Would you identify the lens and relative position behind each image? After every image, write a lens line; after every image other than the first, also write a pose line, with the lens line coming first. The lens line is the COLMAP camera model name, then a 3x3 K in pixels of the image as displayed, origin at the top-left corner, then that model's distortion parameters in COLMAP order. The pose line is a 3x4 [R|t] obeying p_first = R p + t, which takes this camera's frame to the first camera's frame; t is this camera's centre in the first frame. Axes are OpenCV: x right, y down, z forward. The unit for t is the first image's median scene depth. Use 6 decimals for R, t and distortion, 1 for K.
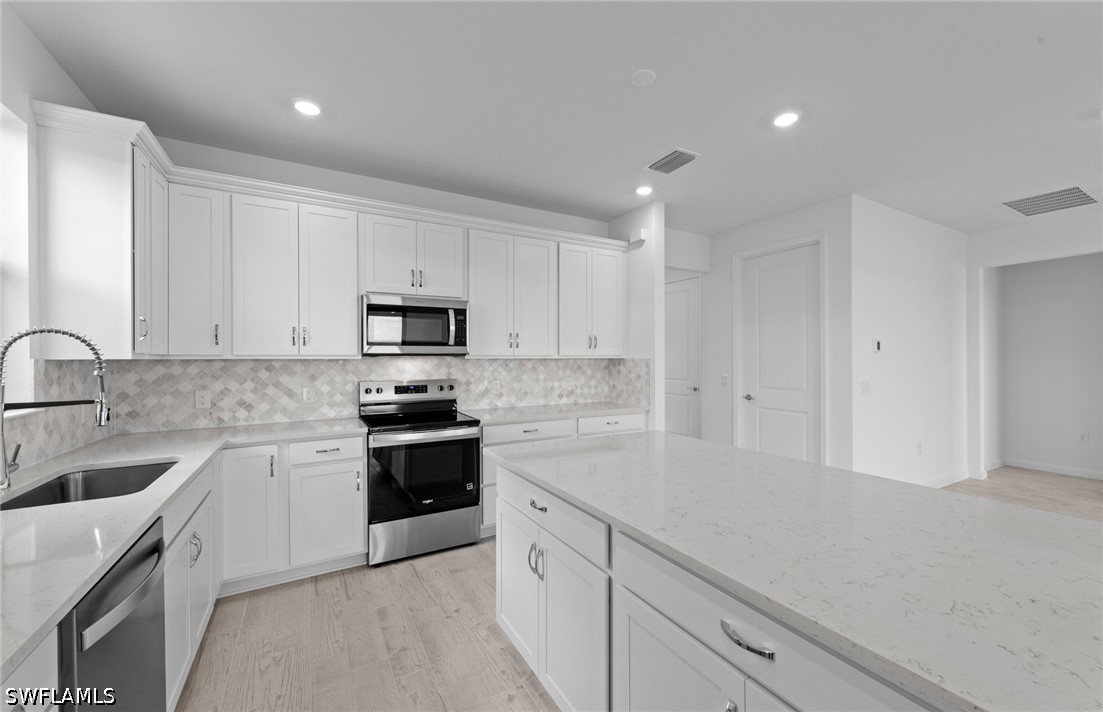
lens RADIAL K [[431.5, 0, 545.9], [0, 431.5, 349.3], [0, 0, 1]] dist [0.001272, 0.000157]
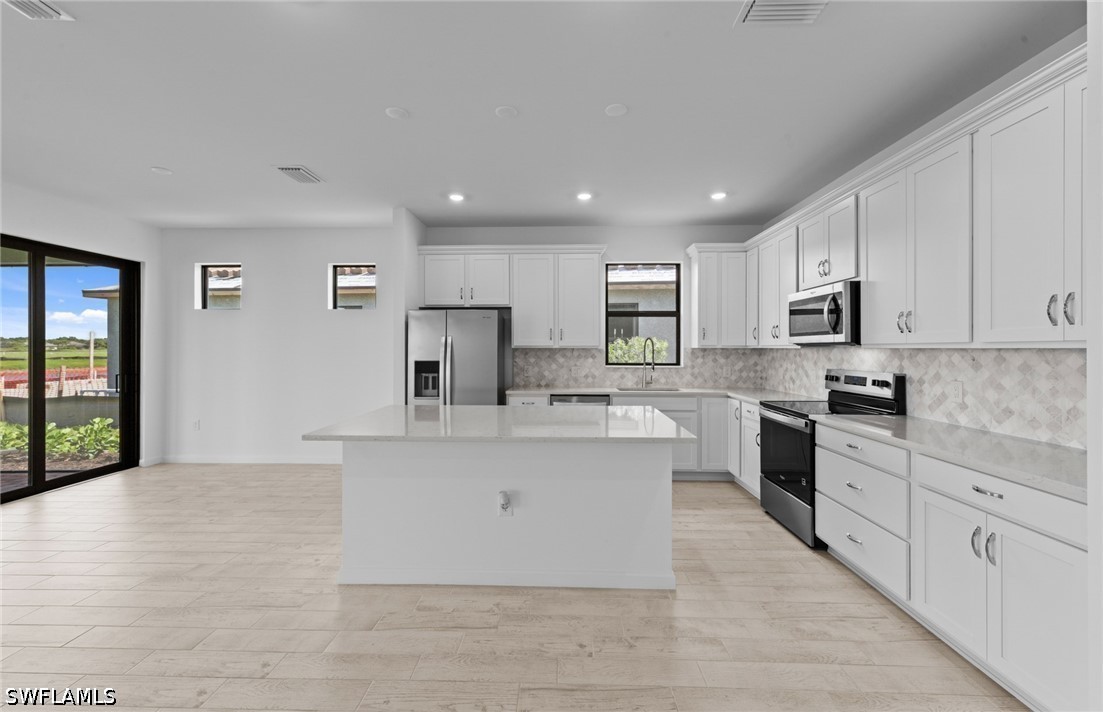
lens RADIAL K [[431.5, 0, 545.9], [0, 431.5, 349.3], [0, 0, 1]] dist [0.001272, 0.000157]
pose [[-0.517289, 0.005929, -0.855790, 0.755710], [0.020949, 0.999764, -0.005736, 0.014334], [0.855554, -0.020895, -0.517291, 0.818101]]
